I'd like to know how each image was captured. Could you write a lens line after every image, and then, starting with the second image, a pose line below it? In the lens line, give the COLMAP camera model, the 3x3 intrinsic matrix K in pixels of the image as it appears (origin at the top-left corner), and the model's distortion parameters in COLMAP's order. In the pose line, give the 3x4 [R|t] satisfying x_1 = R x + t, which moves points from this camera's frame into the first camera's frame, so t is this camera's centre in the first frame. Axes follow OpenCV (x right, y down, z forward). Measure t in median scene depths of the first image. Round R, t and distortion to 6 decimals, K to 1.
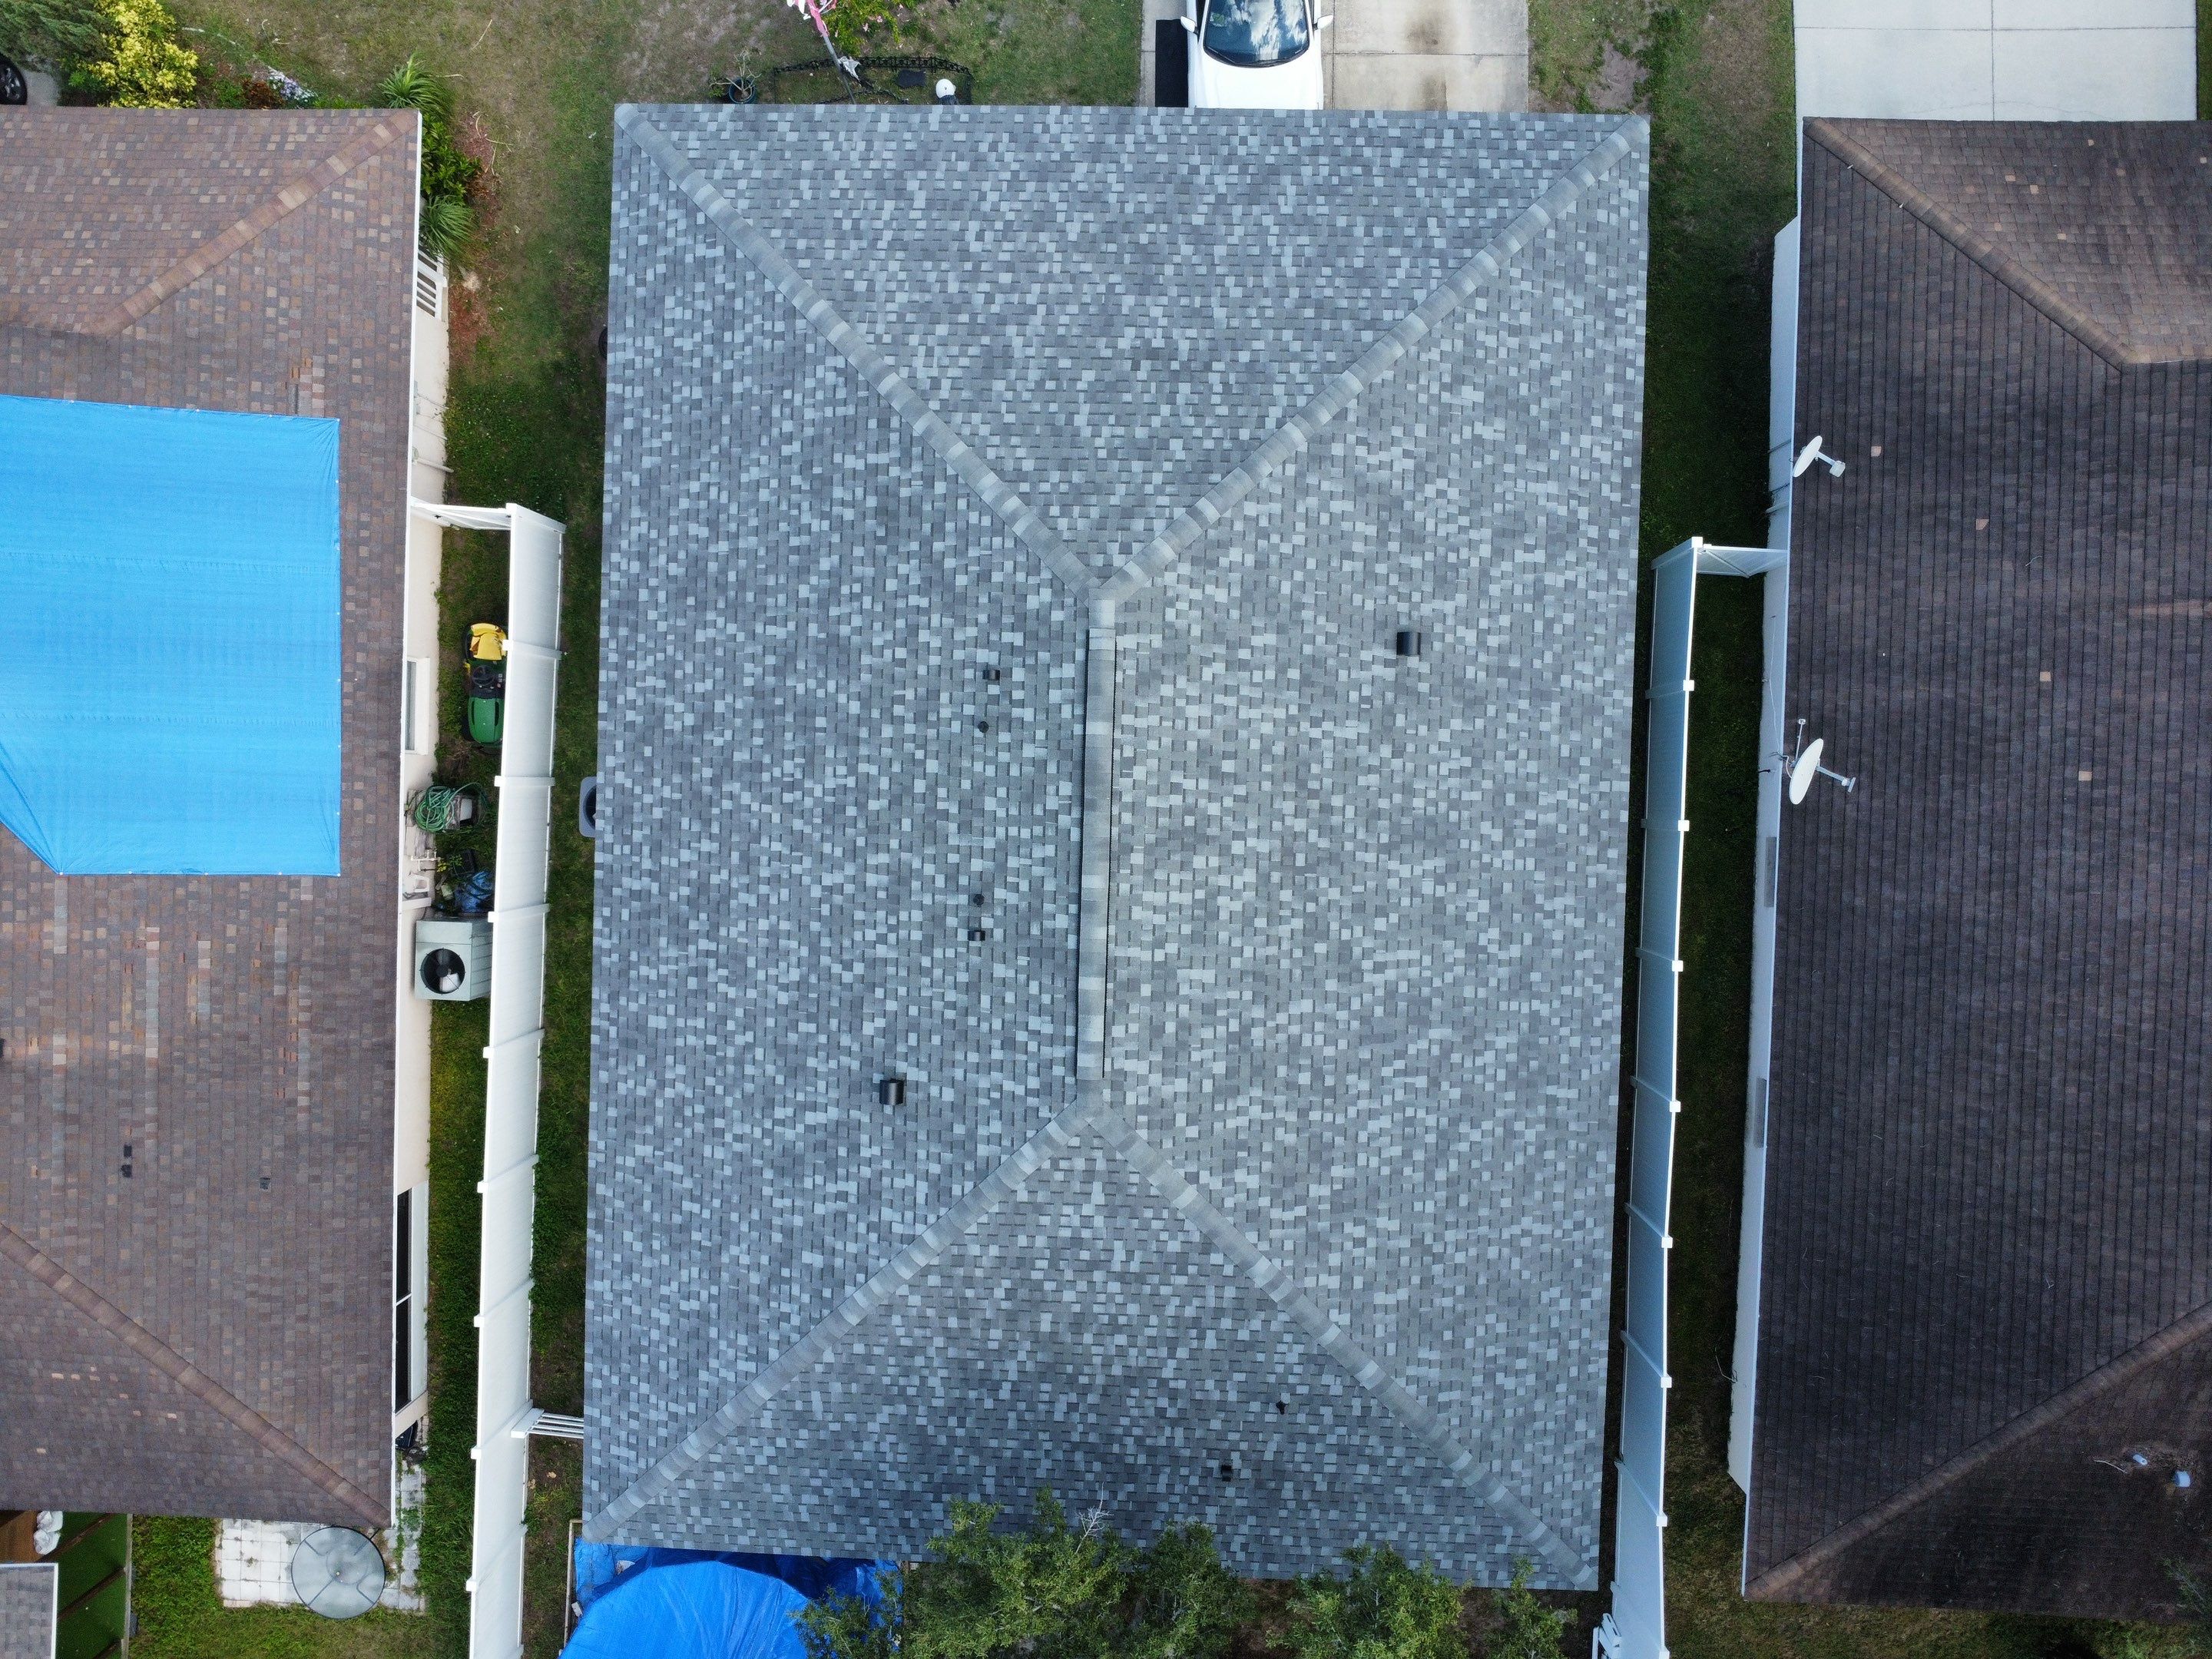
lens RADIAL K [[1605.4, 0, 1092.2], [0, 1605.4, 829.0], [0, 0, 1]] dist [-0.028931, -0.004439]
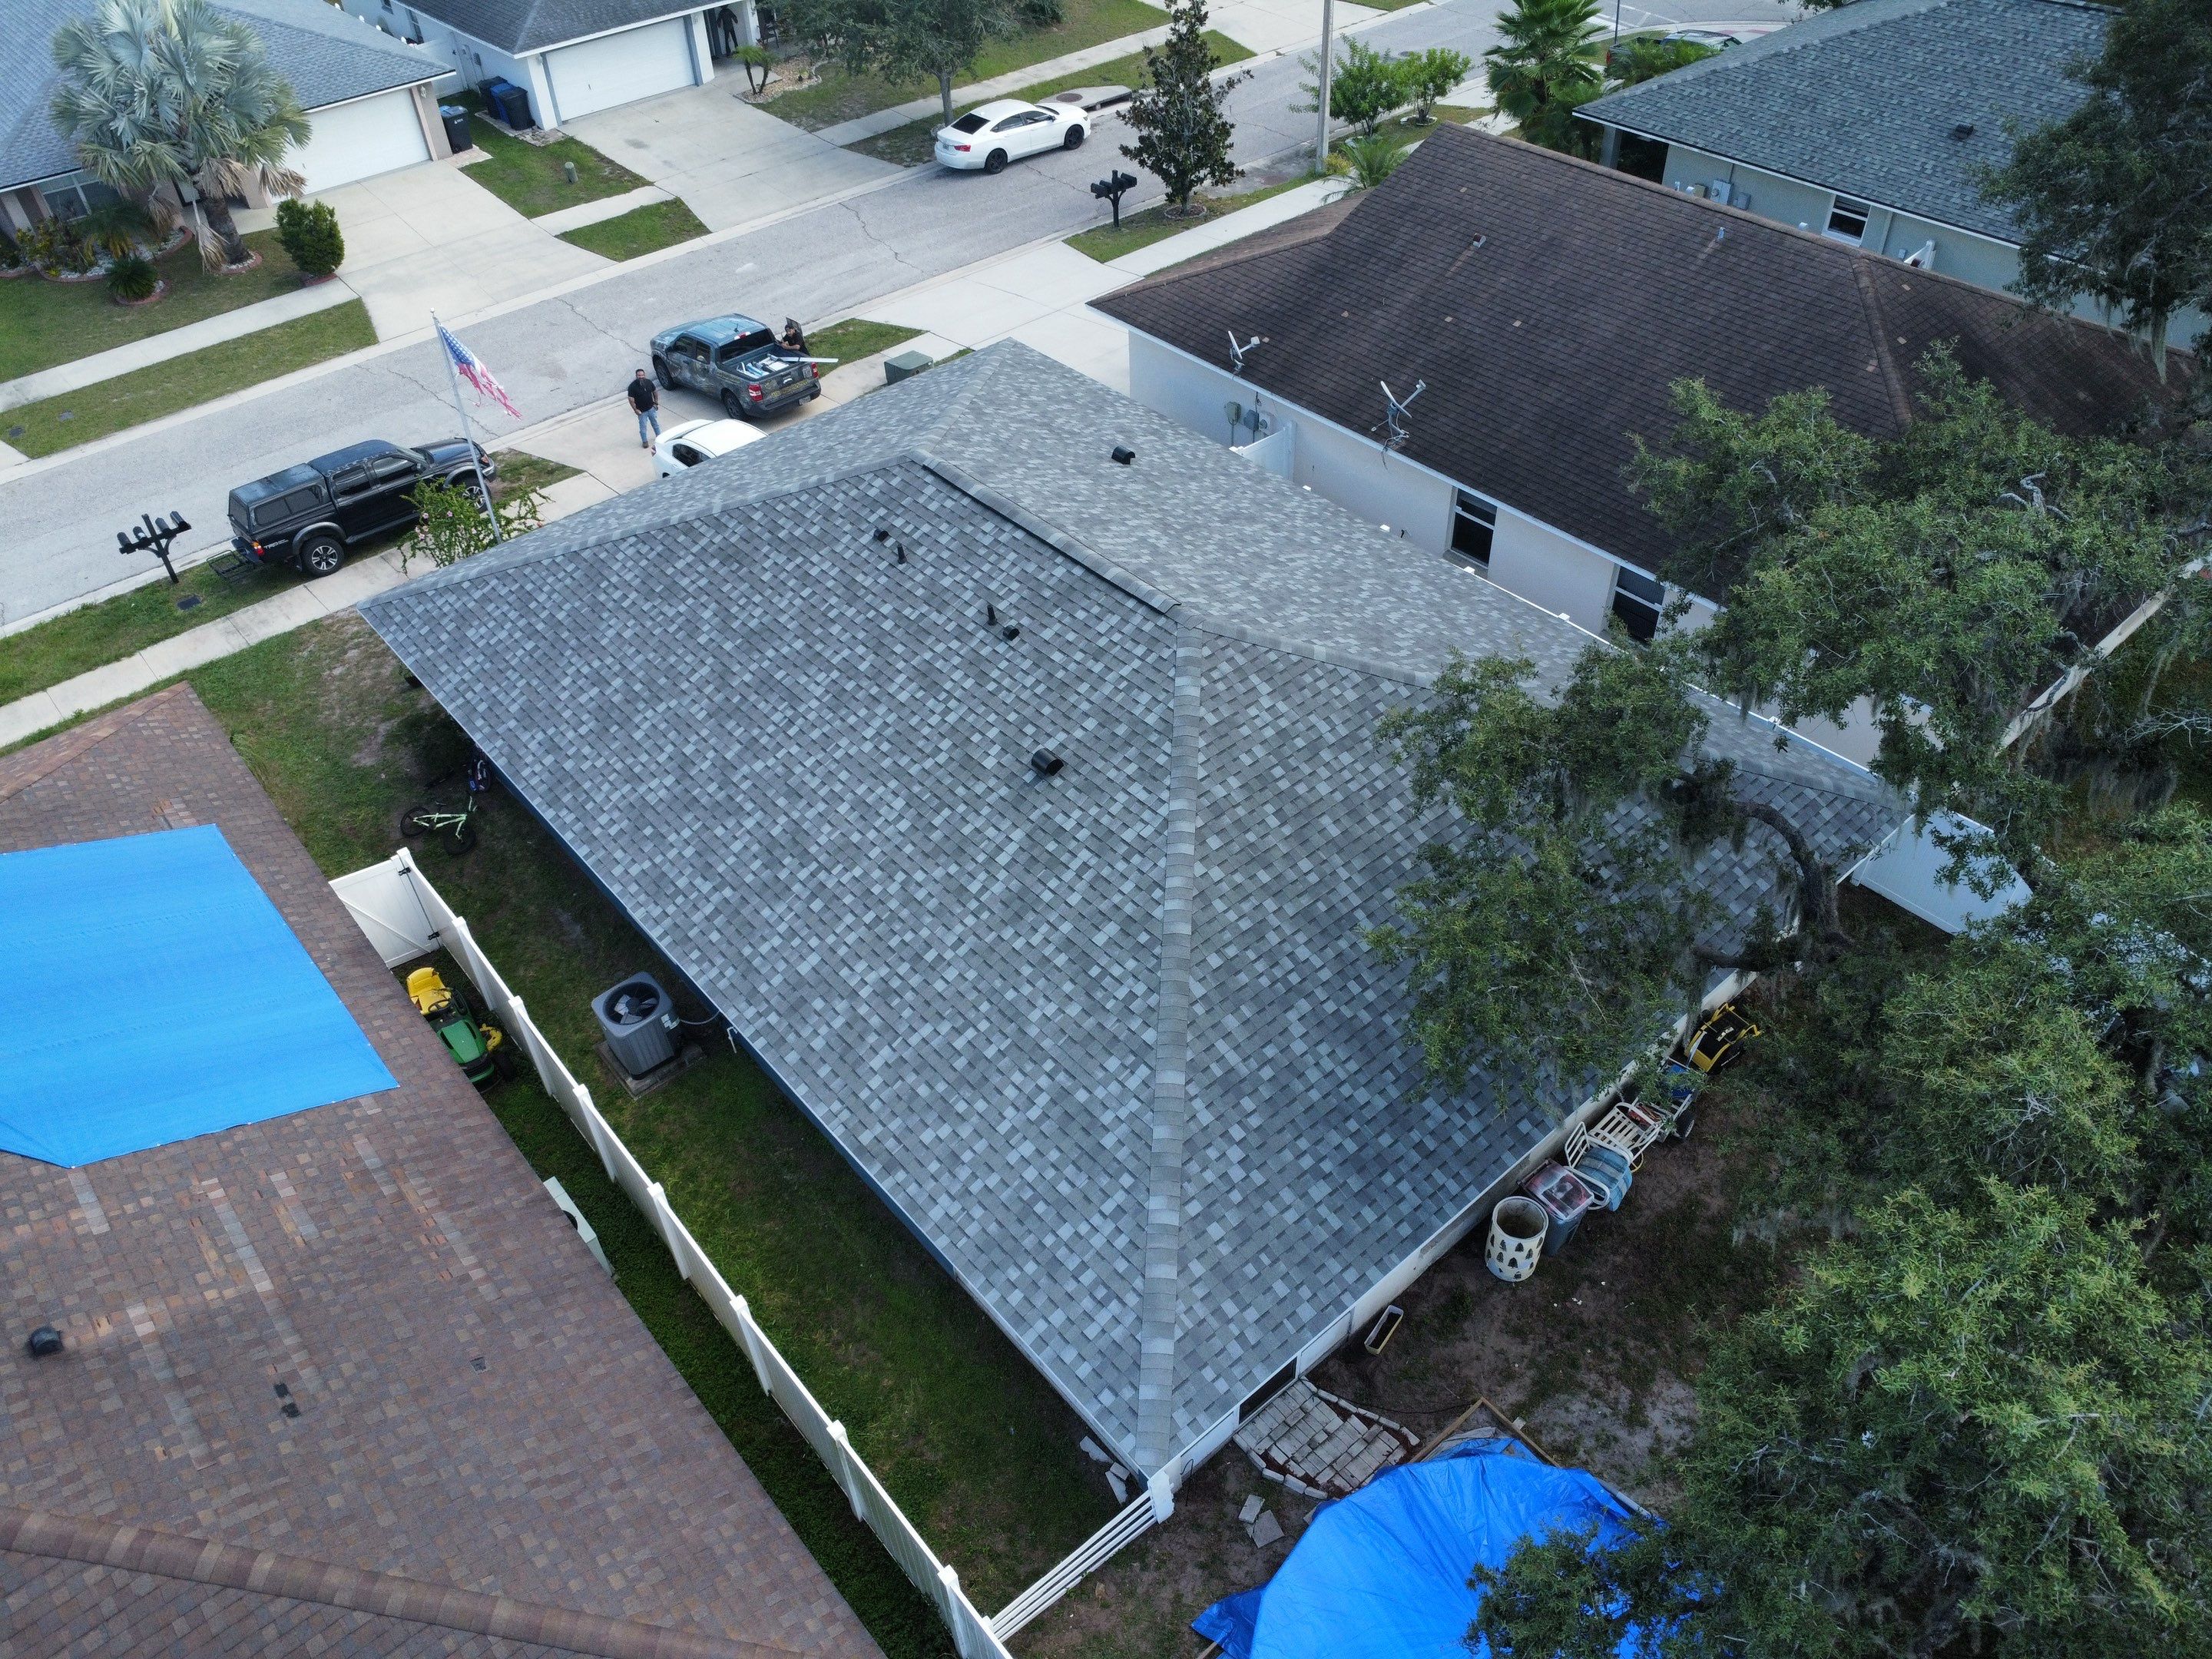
lens RADIAL K [[1605.4, 0, 1103.3], [0, 1605.4, 838.6], [0, 0, 1]] dist [-0.028931, -0.004439]
pose [[0.739578, -0.442324, 0.507320, -0.605586], [0.672816, 0.465138, -0.575295, 0.756724], [0.018493, 0.766809, 0.641609, 0.384619]]
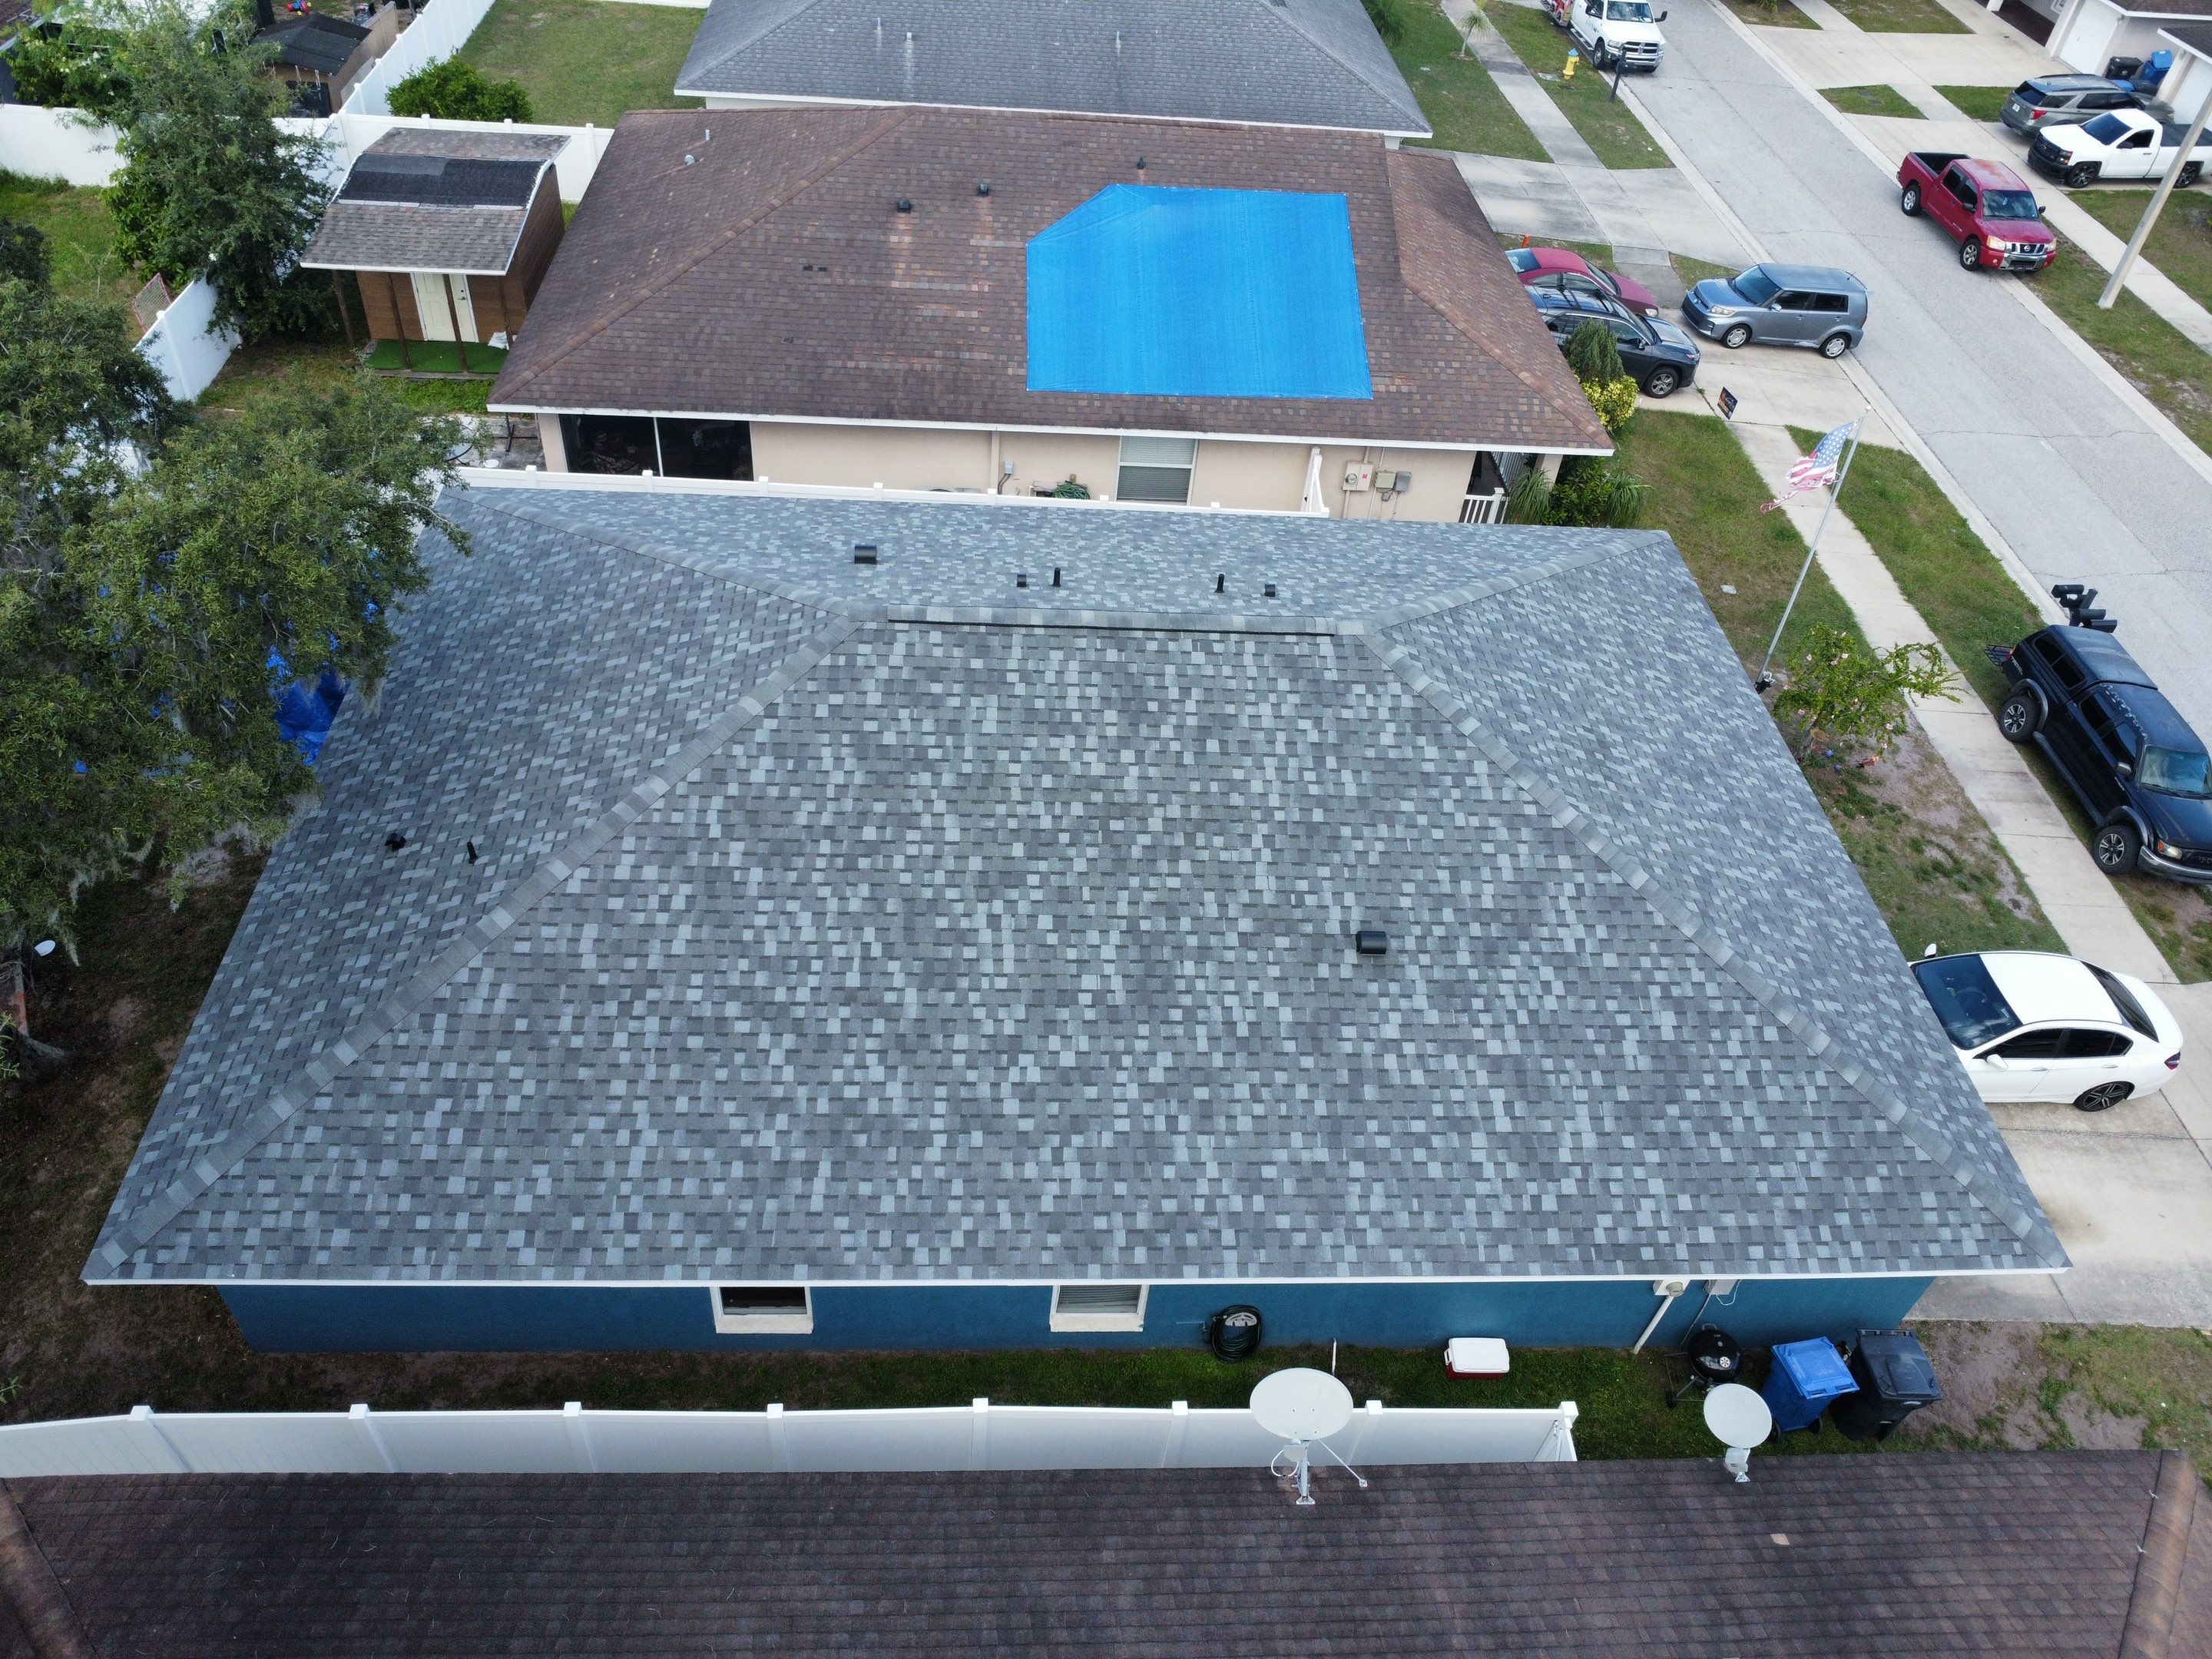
lens RADIAL K [[1605.4, 0, 1087.2], [0, 1605.4, 818.3], [0, 0, 1]] dist [-0.028931, -0.004439]
pose [[0.069986, 0.713171, -0.697488, 0.722250], [-0.992644, -0.019458, -0.119498, 0.137195], [-0.098794, 0.700720, 0.706563, 0.347902]]
